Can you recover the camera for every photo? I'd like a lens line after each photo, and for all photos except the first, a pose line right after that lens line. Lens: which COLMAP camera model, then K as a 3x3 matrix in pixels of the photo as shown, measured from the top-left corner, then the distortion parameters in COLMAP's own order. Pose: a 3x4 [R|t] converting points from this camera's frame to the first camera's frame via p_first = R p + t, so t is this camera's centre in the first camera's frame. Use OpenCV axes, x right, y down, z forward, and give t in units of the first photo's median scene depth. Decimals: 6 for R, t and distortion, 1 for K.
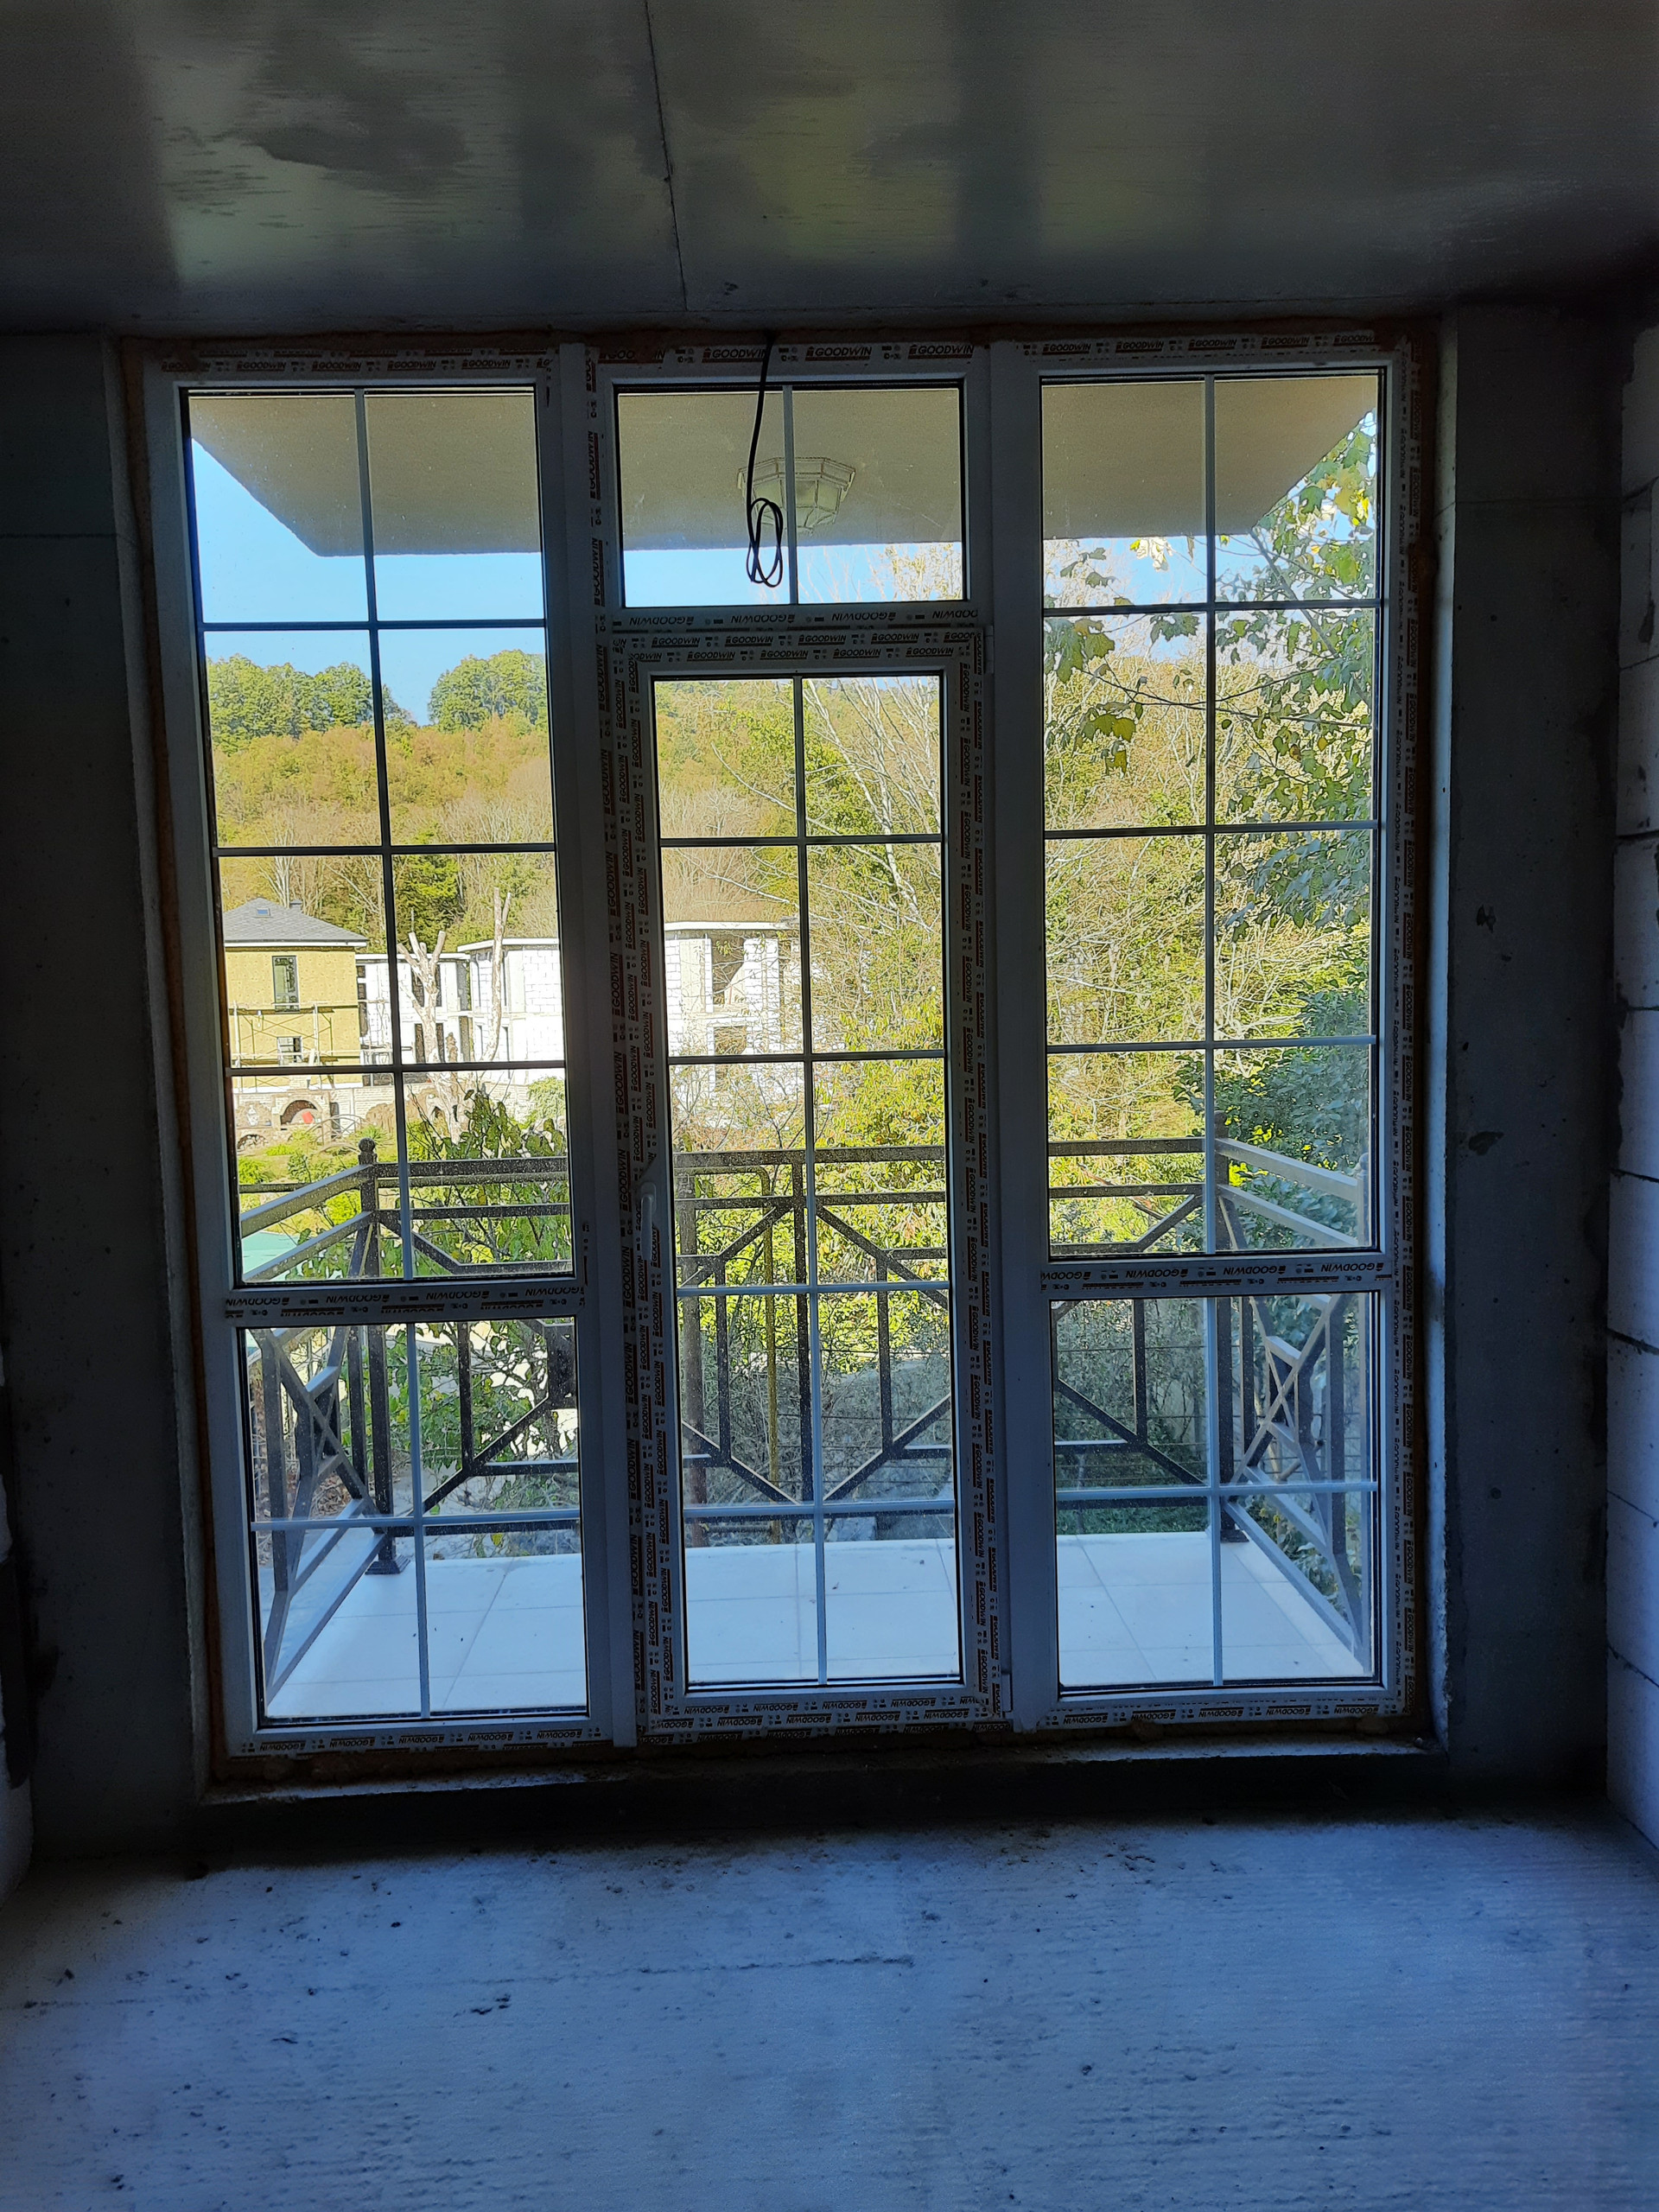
lens RADIAL K [[1549.9, 0, 831.3], [0, 1549.9, 1117.5], [0, 0, 1]] dist [0.068731, -0.056191]
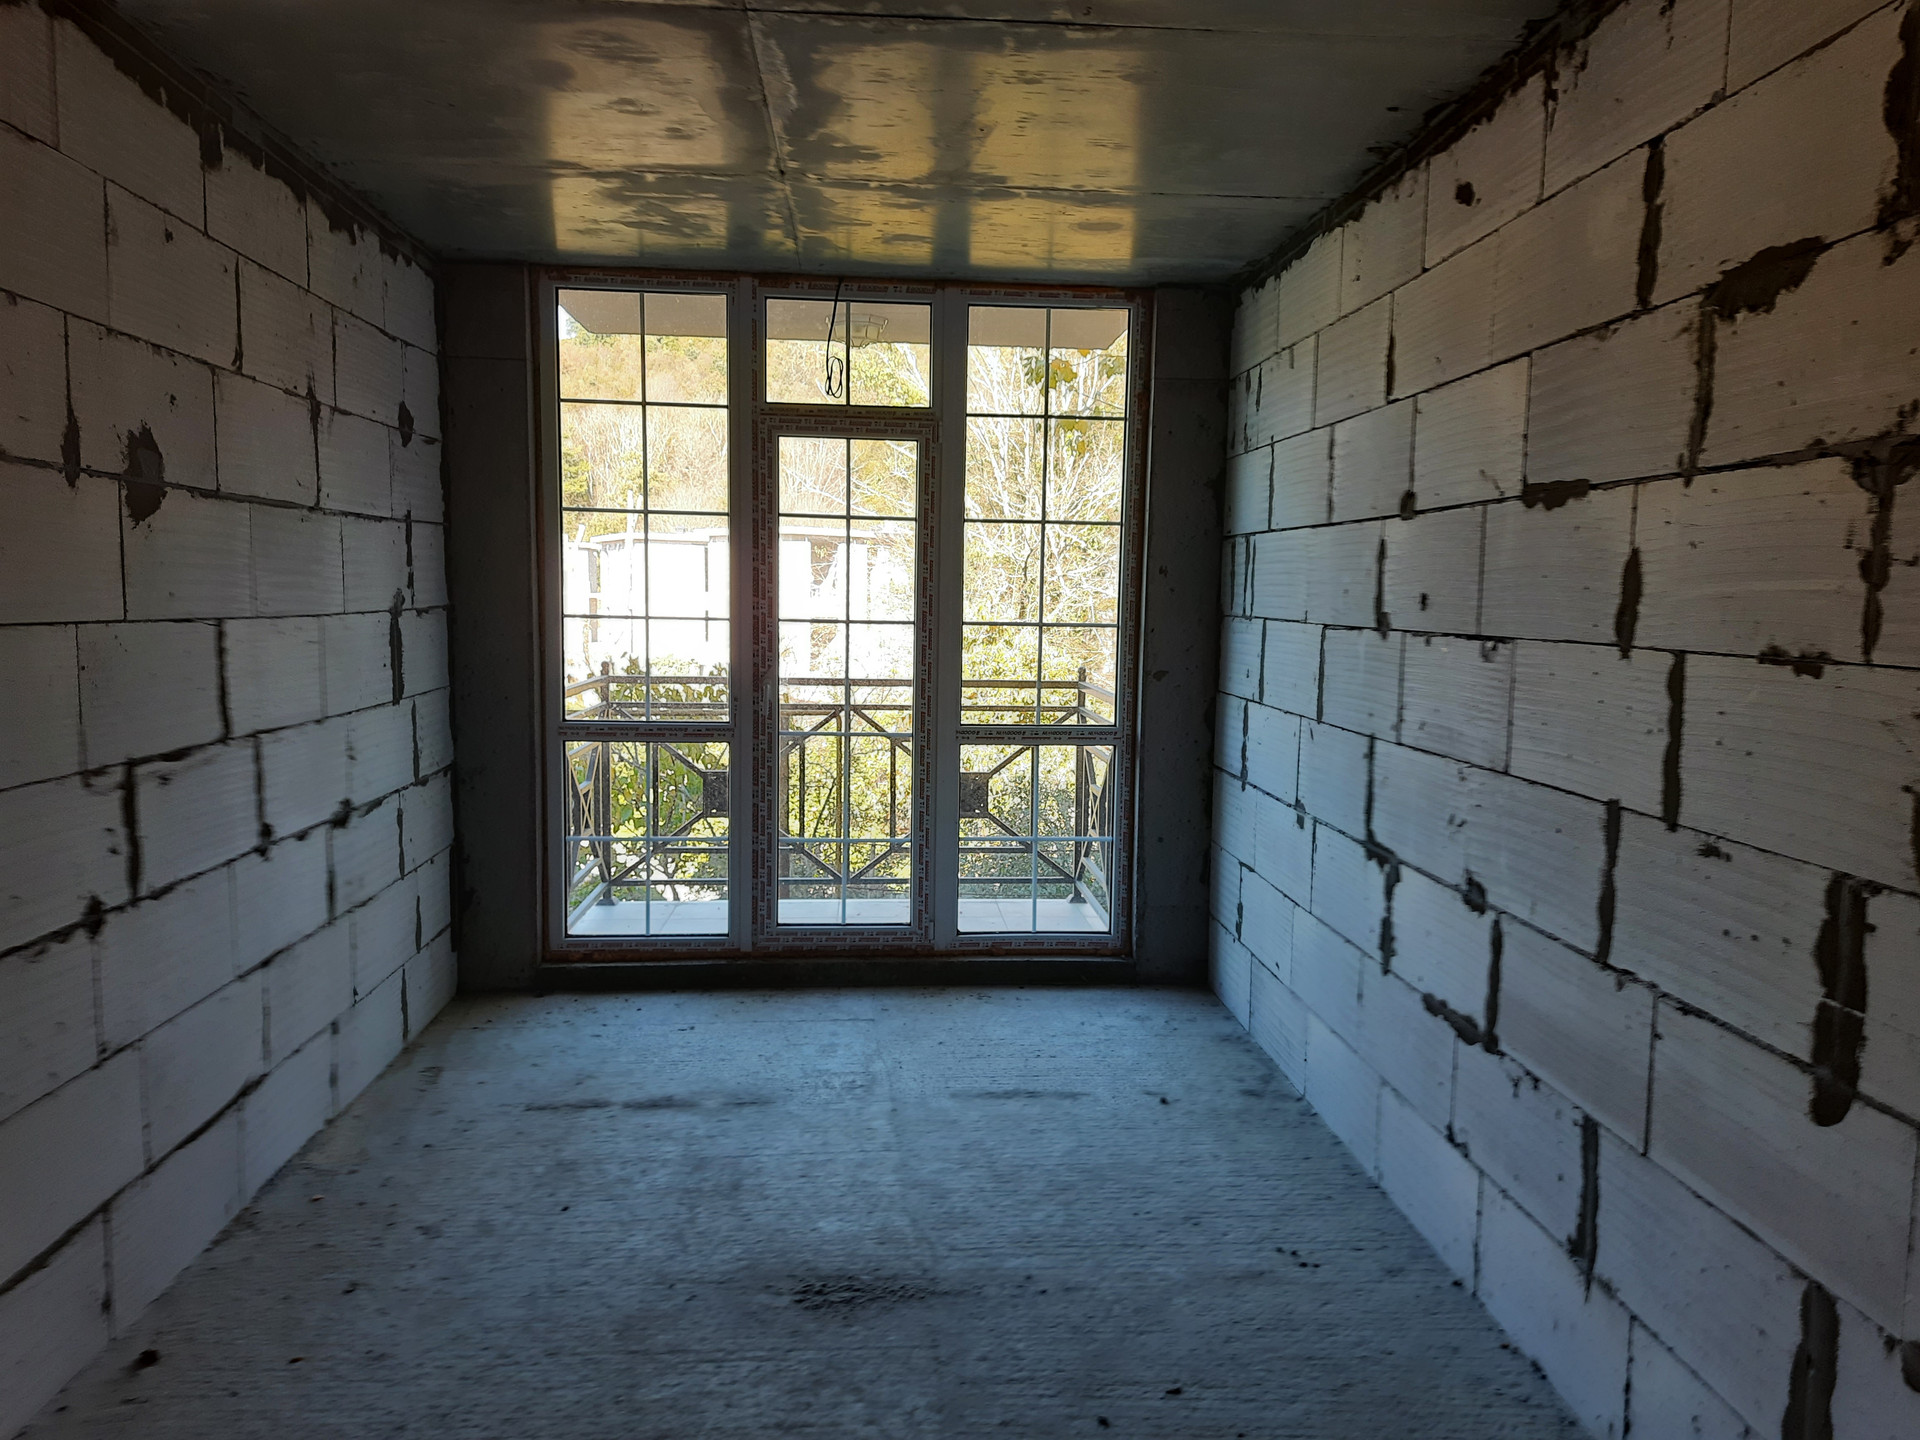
lens RADIAL K [[1353.0, 0, 982.3], [0, 1353.0, 718.4], [0, 0, 1]] dist [0.061004, -0.053252]
pose [[0.997800, 0.039161, 0.053499, 0.073317], [-0.039790, 0.999150, 0.010735, 0.064041], [-0.053033, -0.012840, 0.998510, -0.818349]]
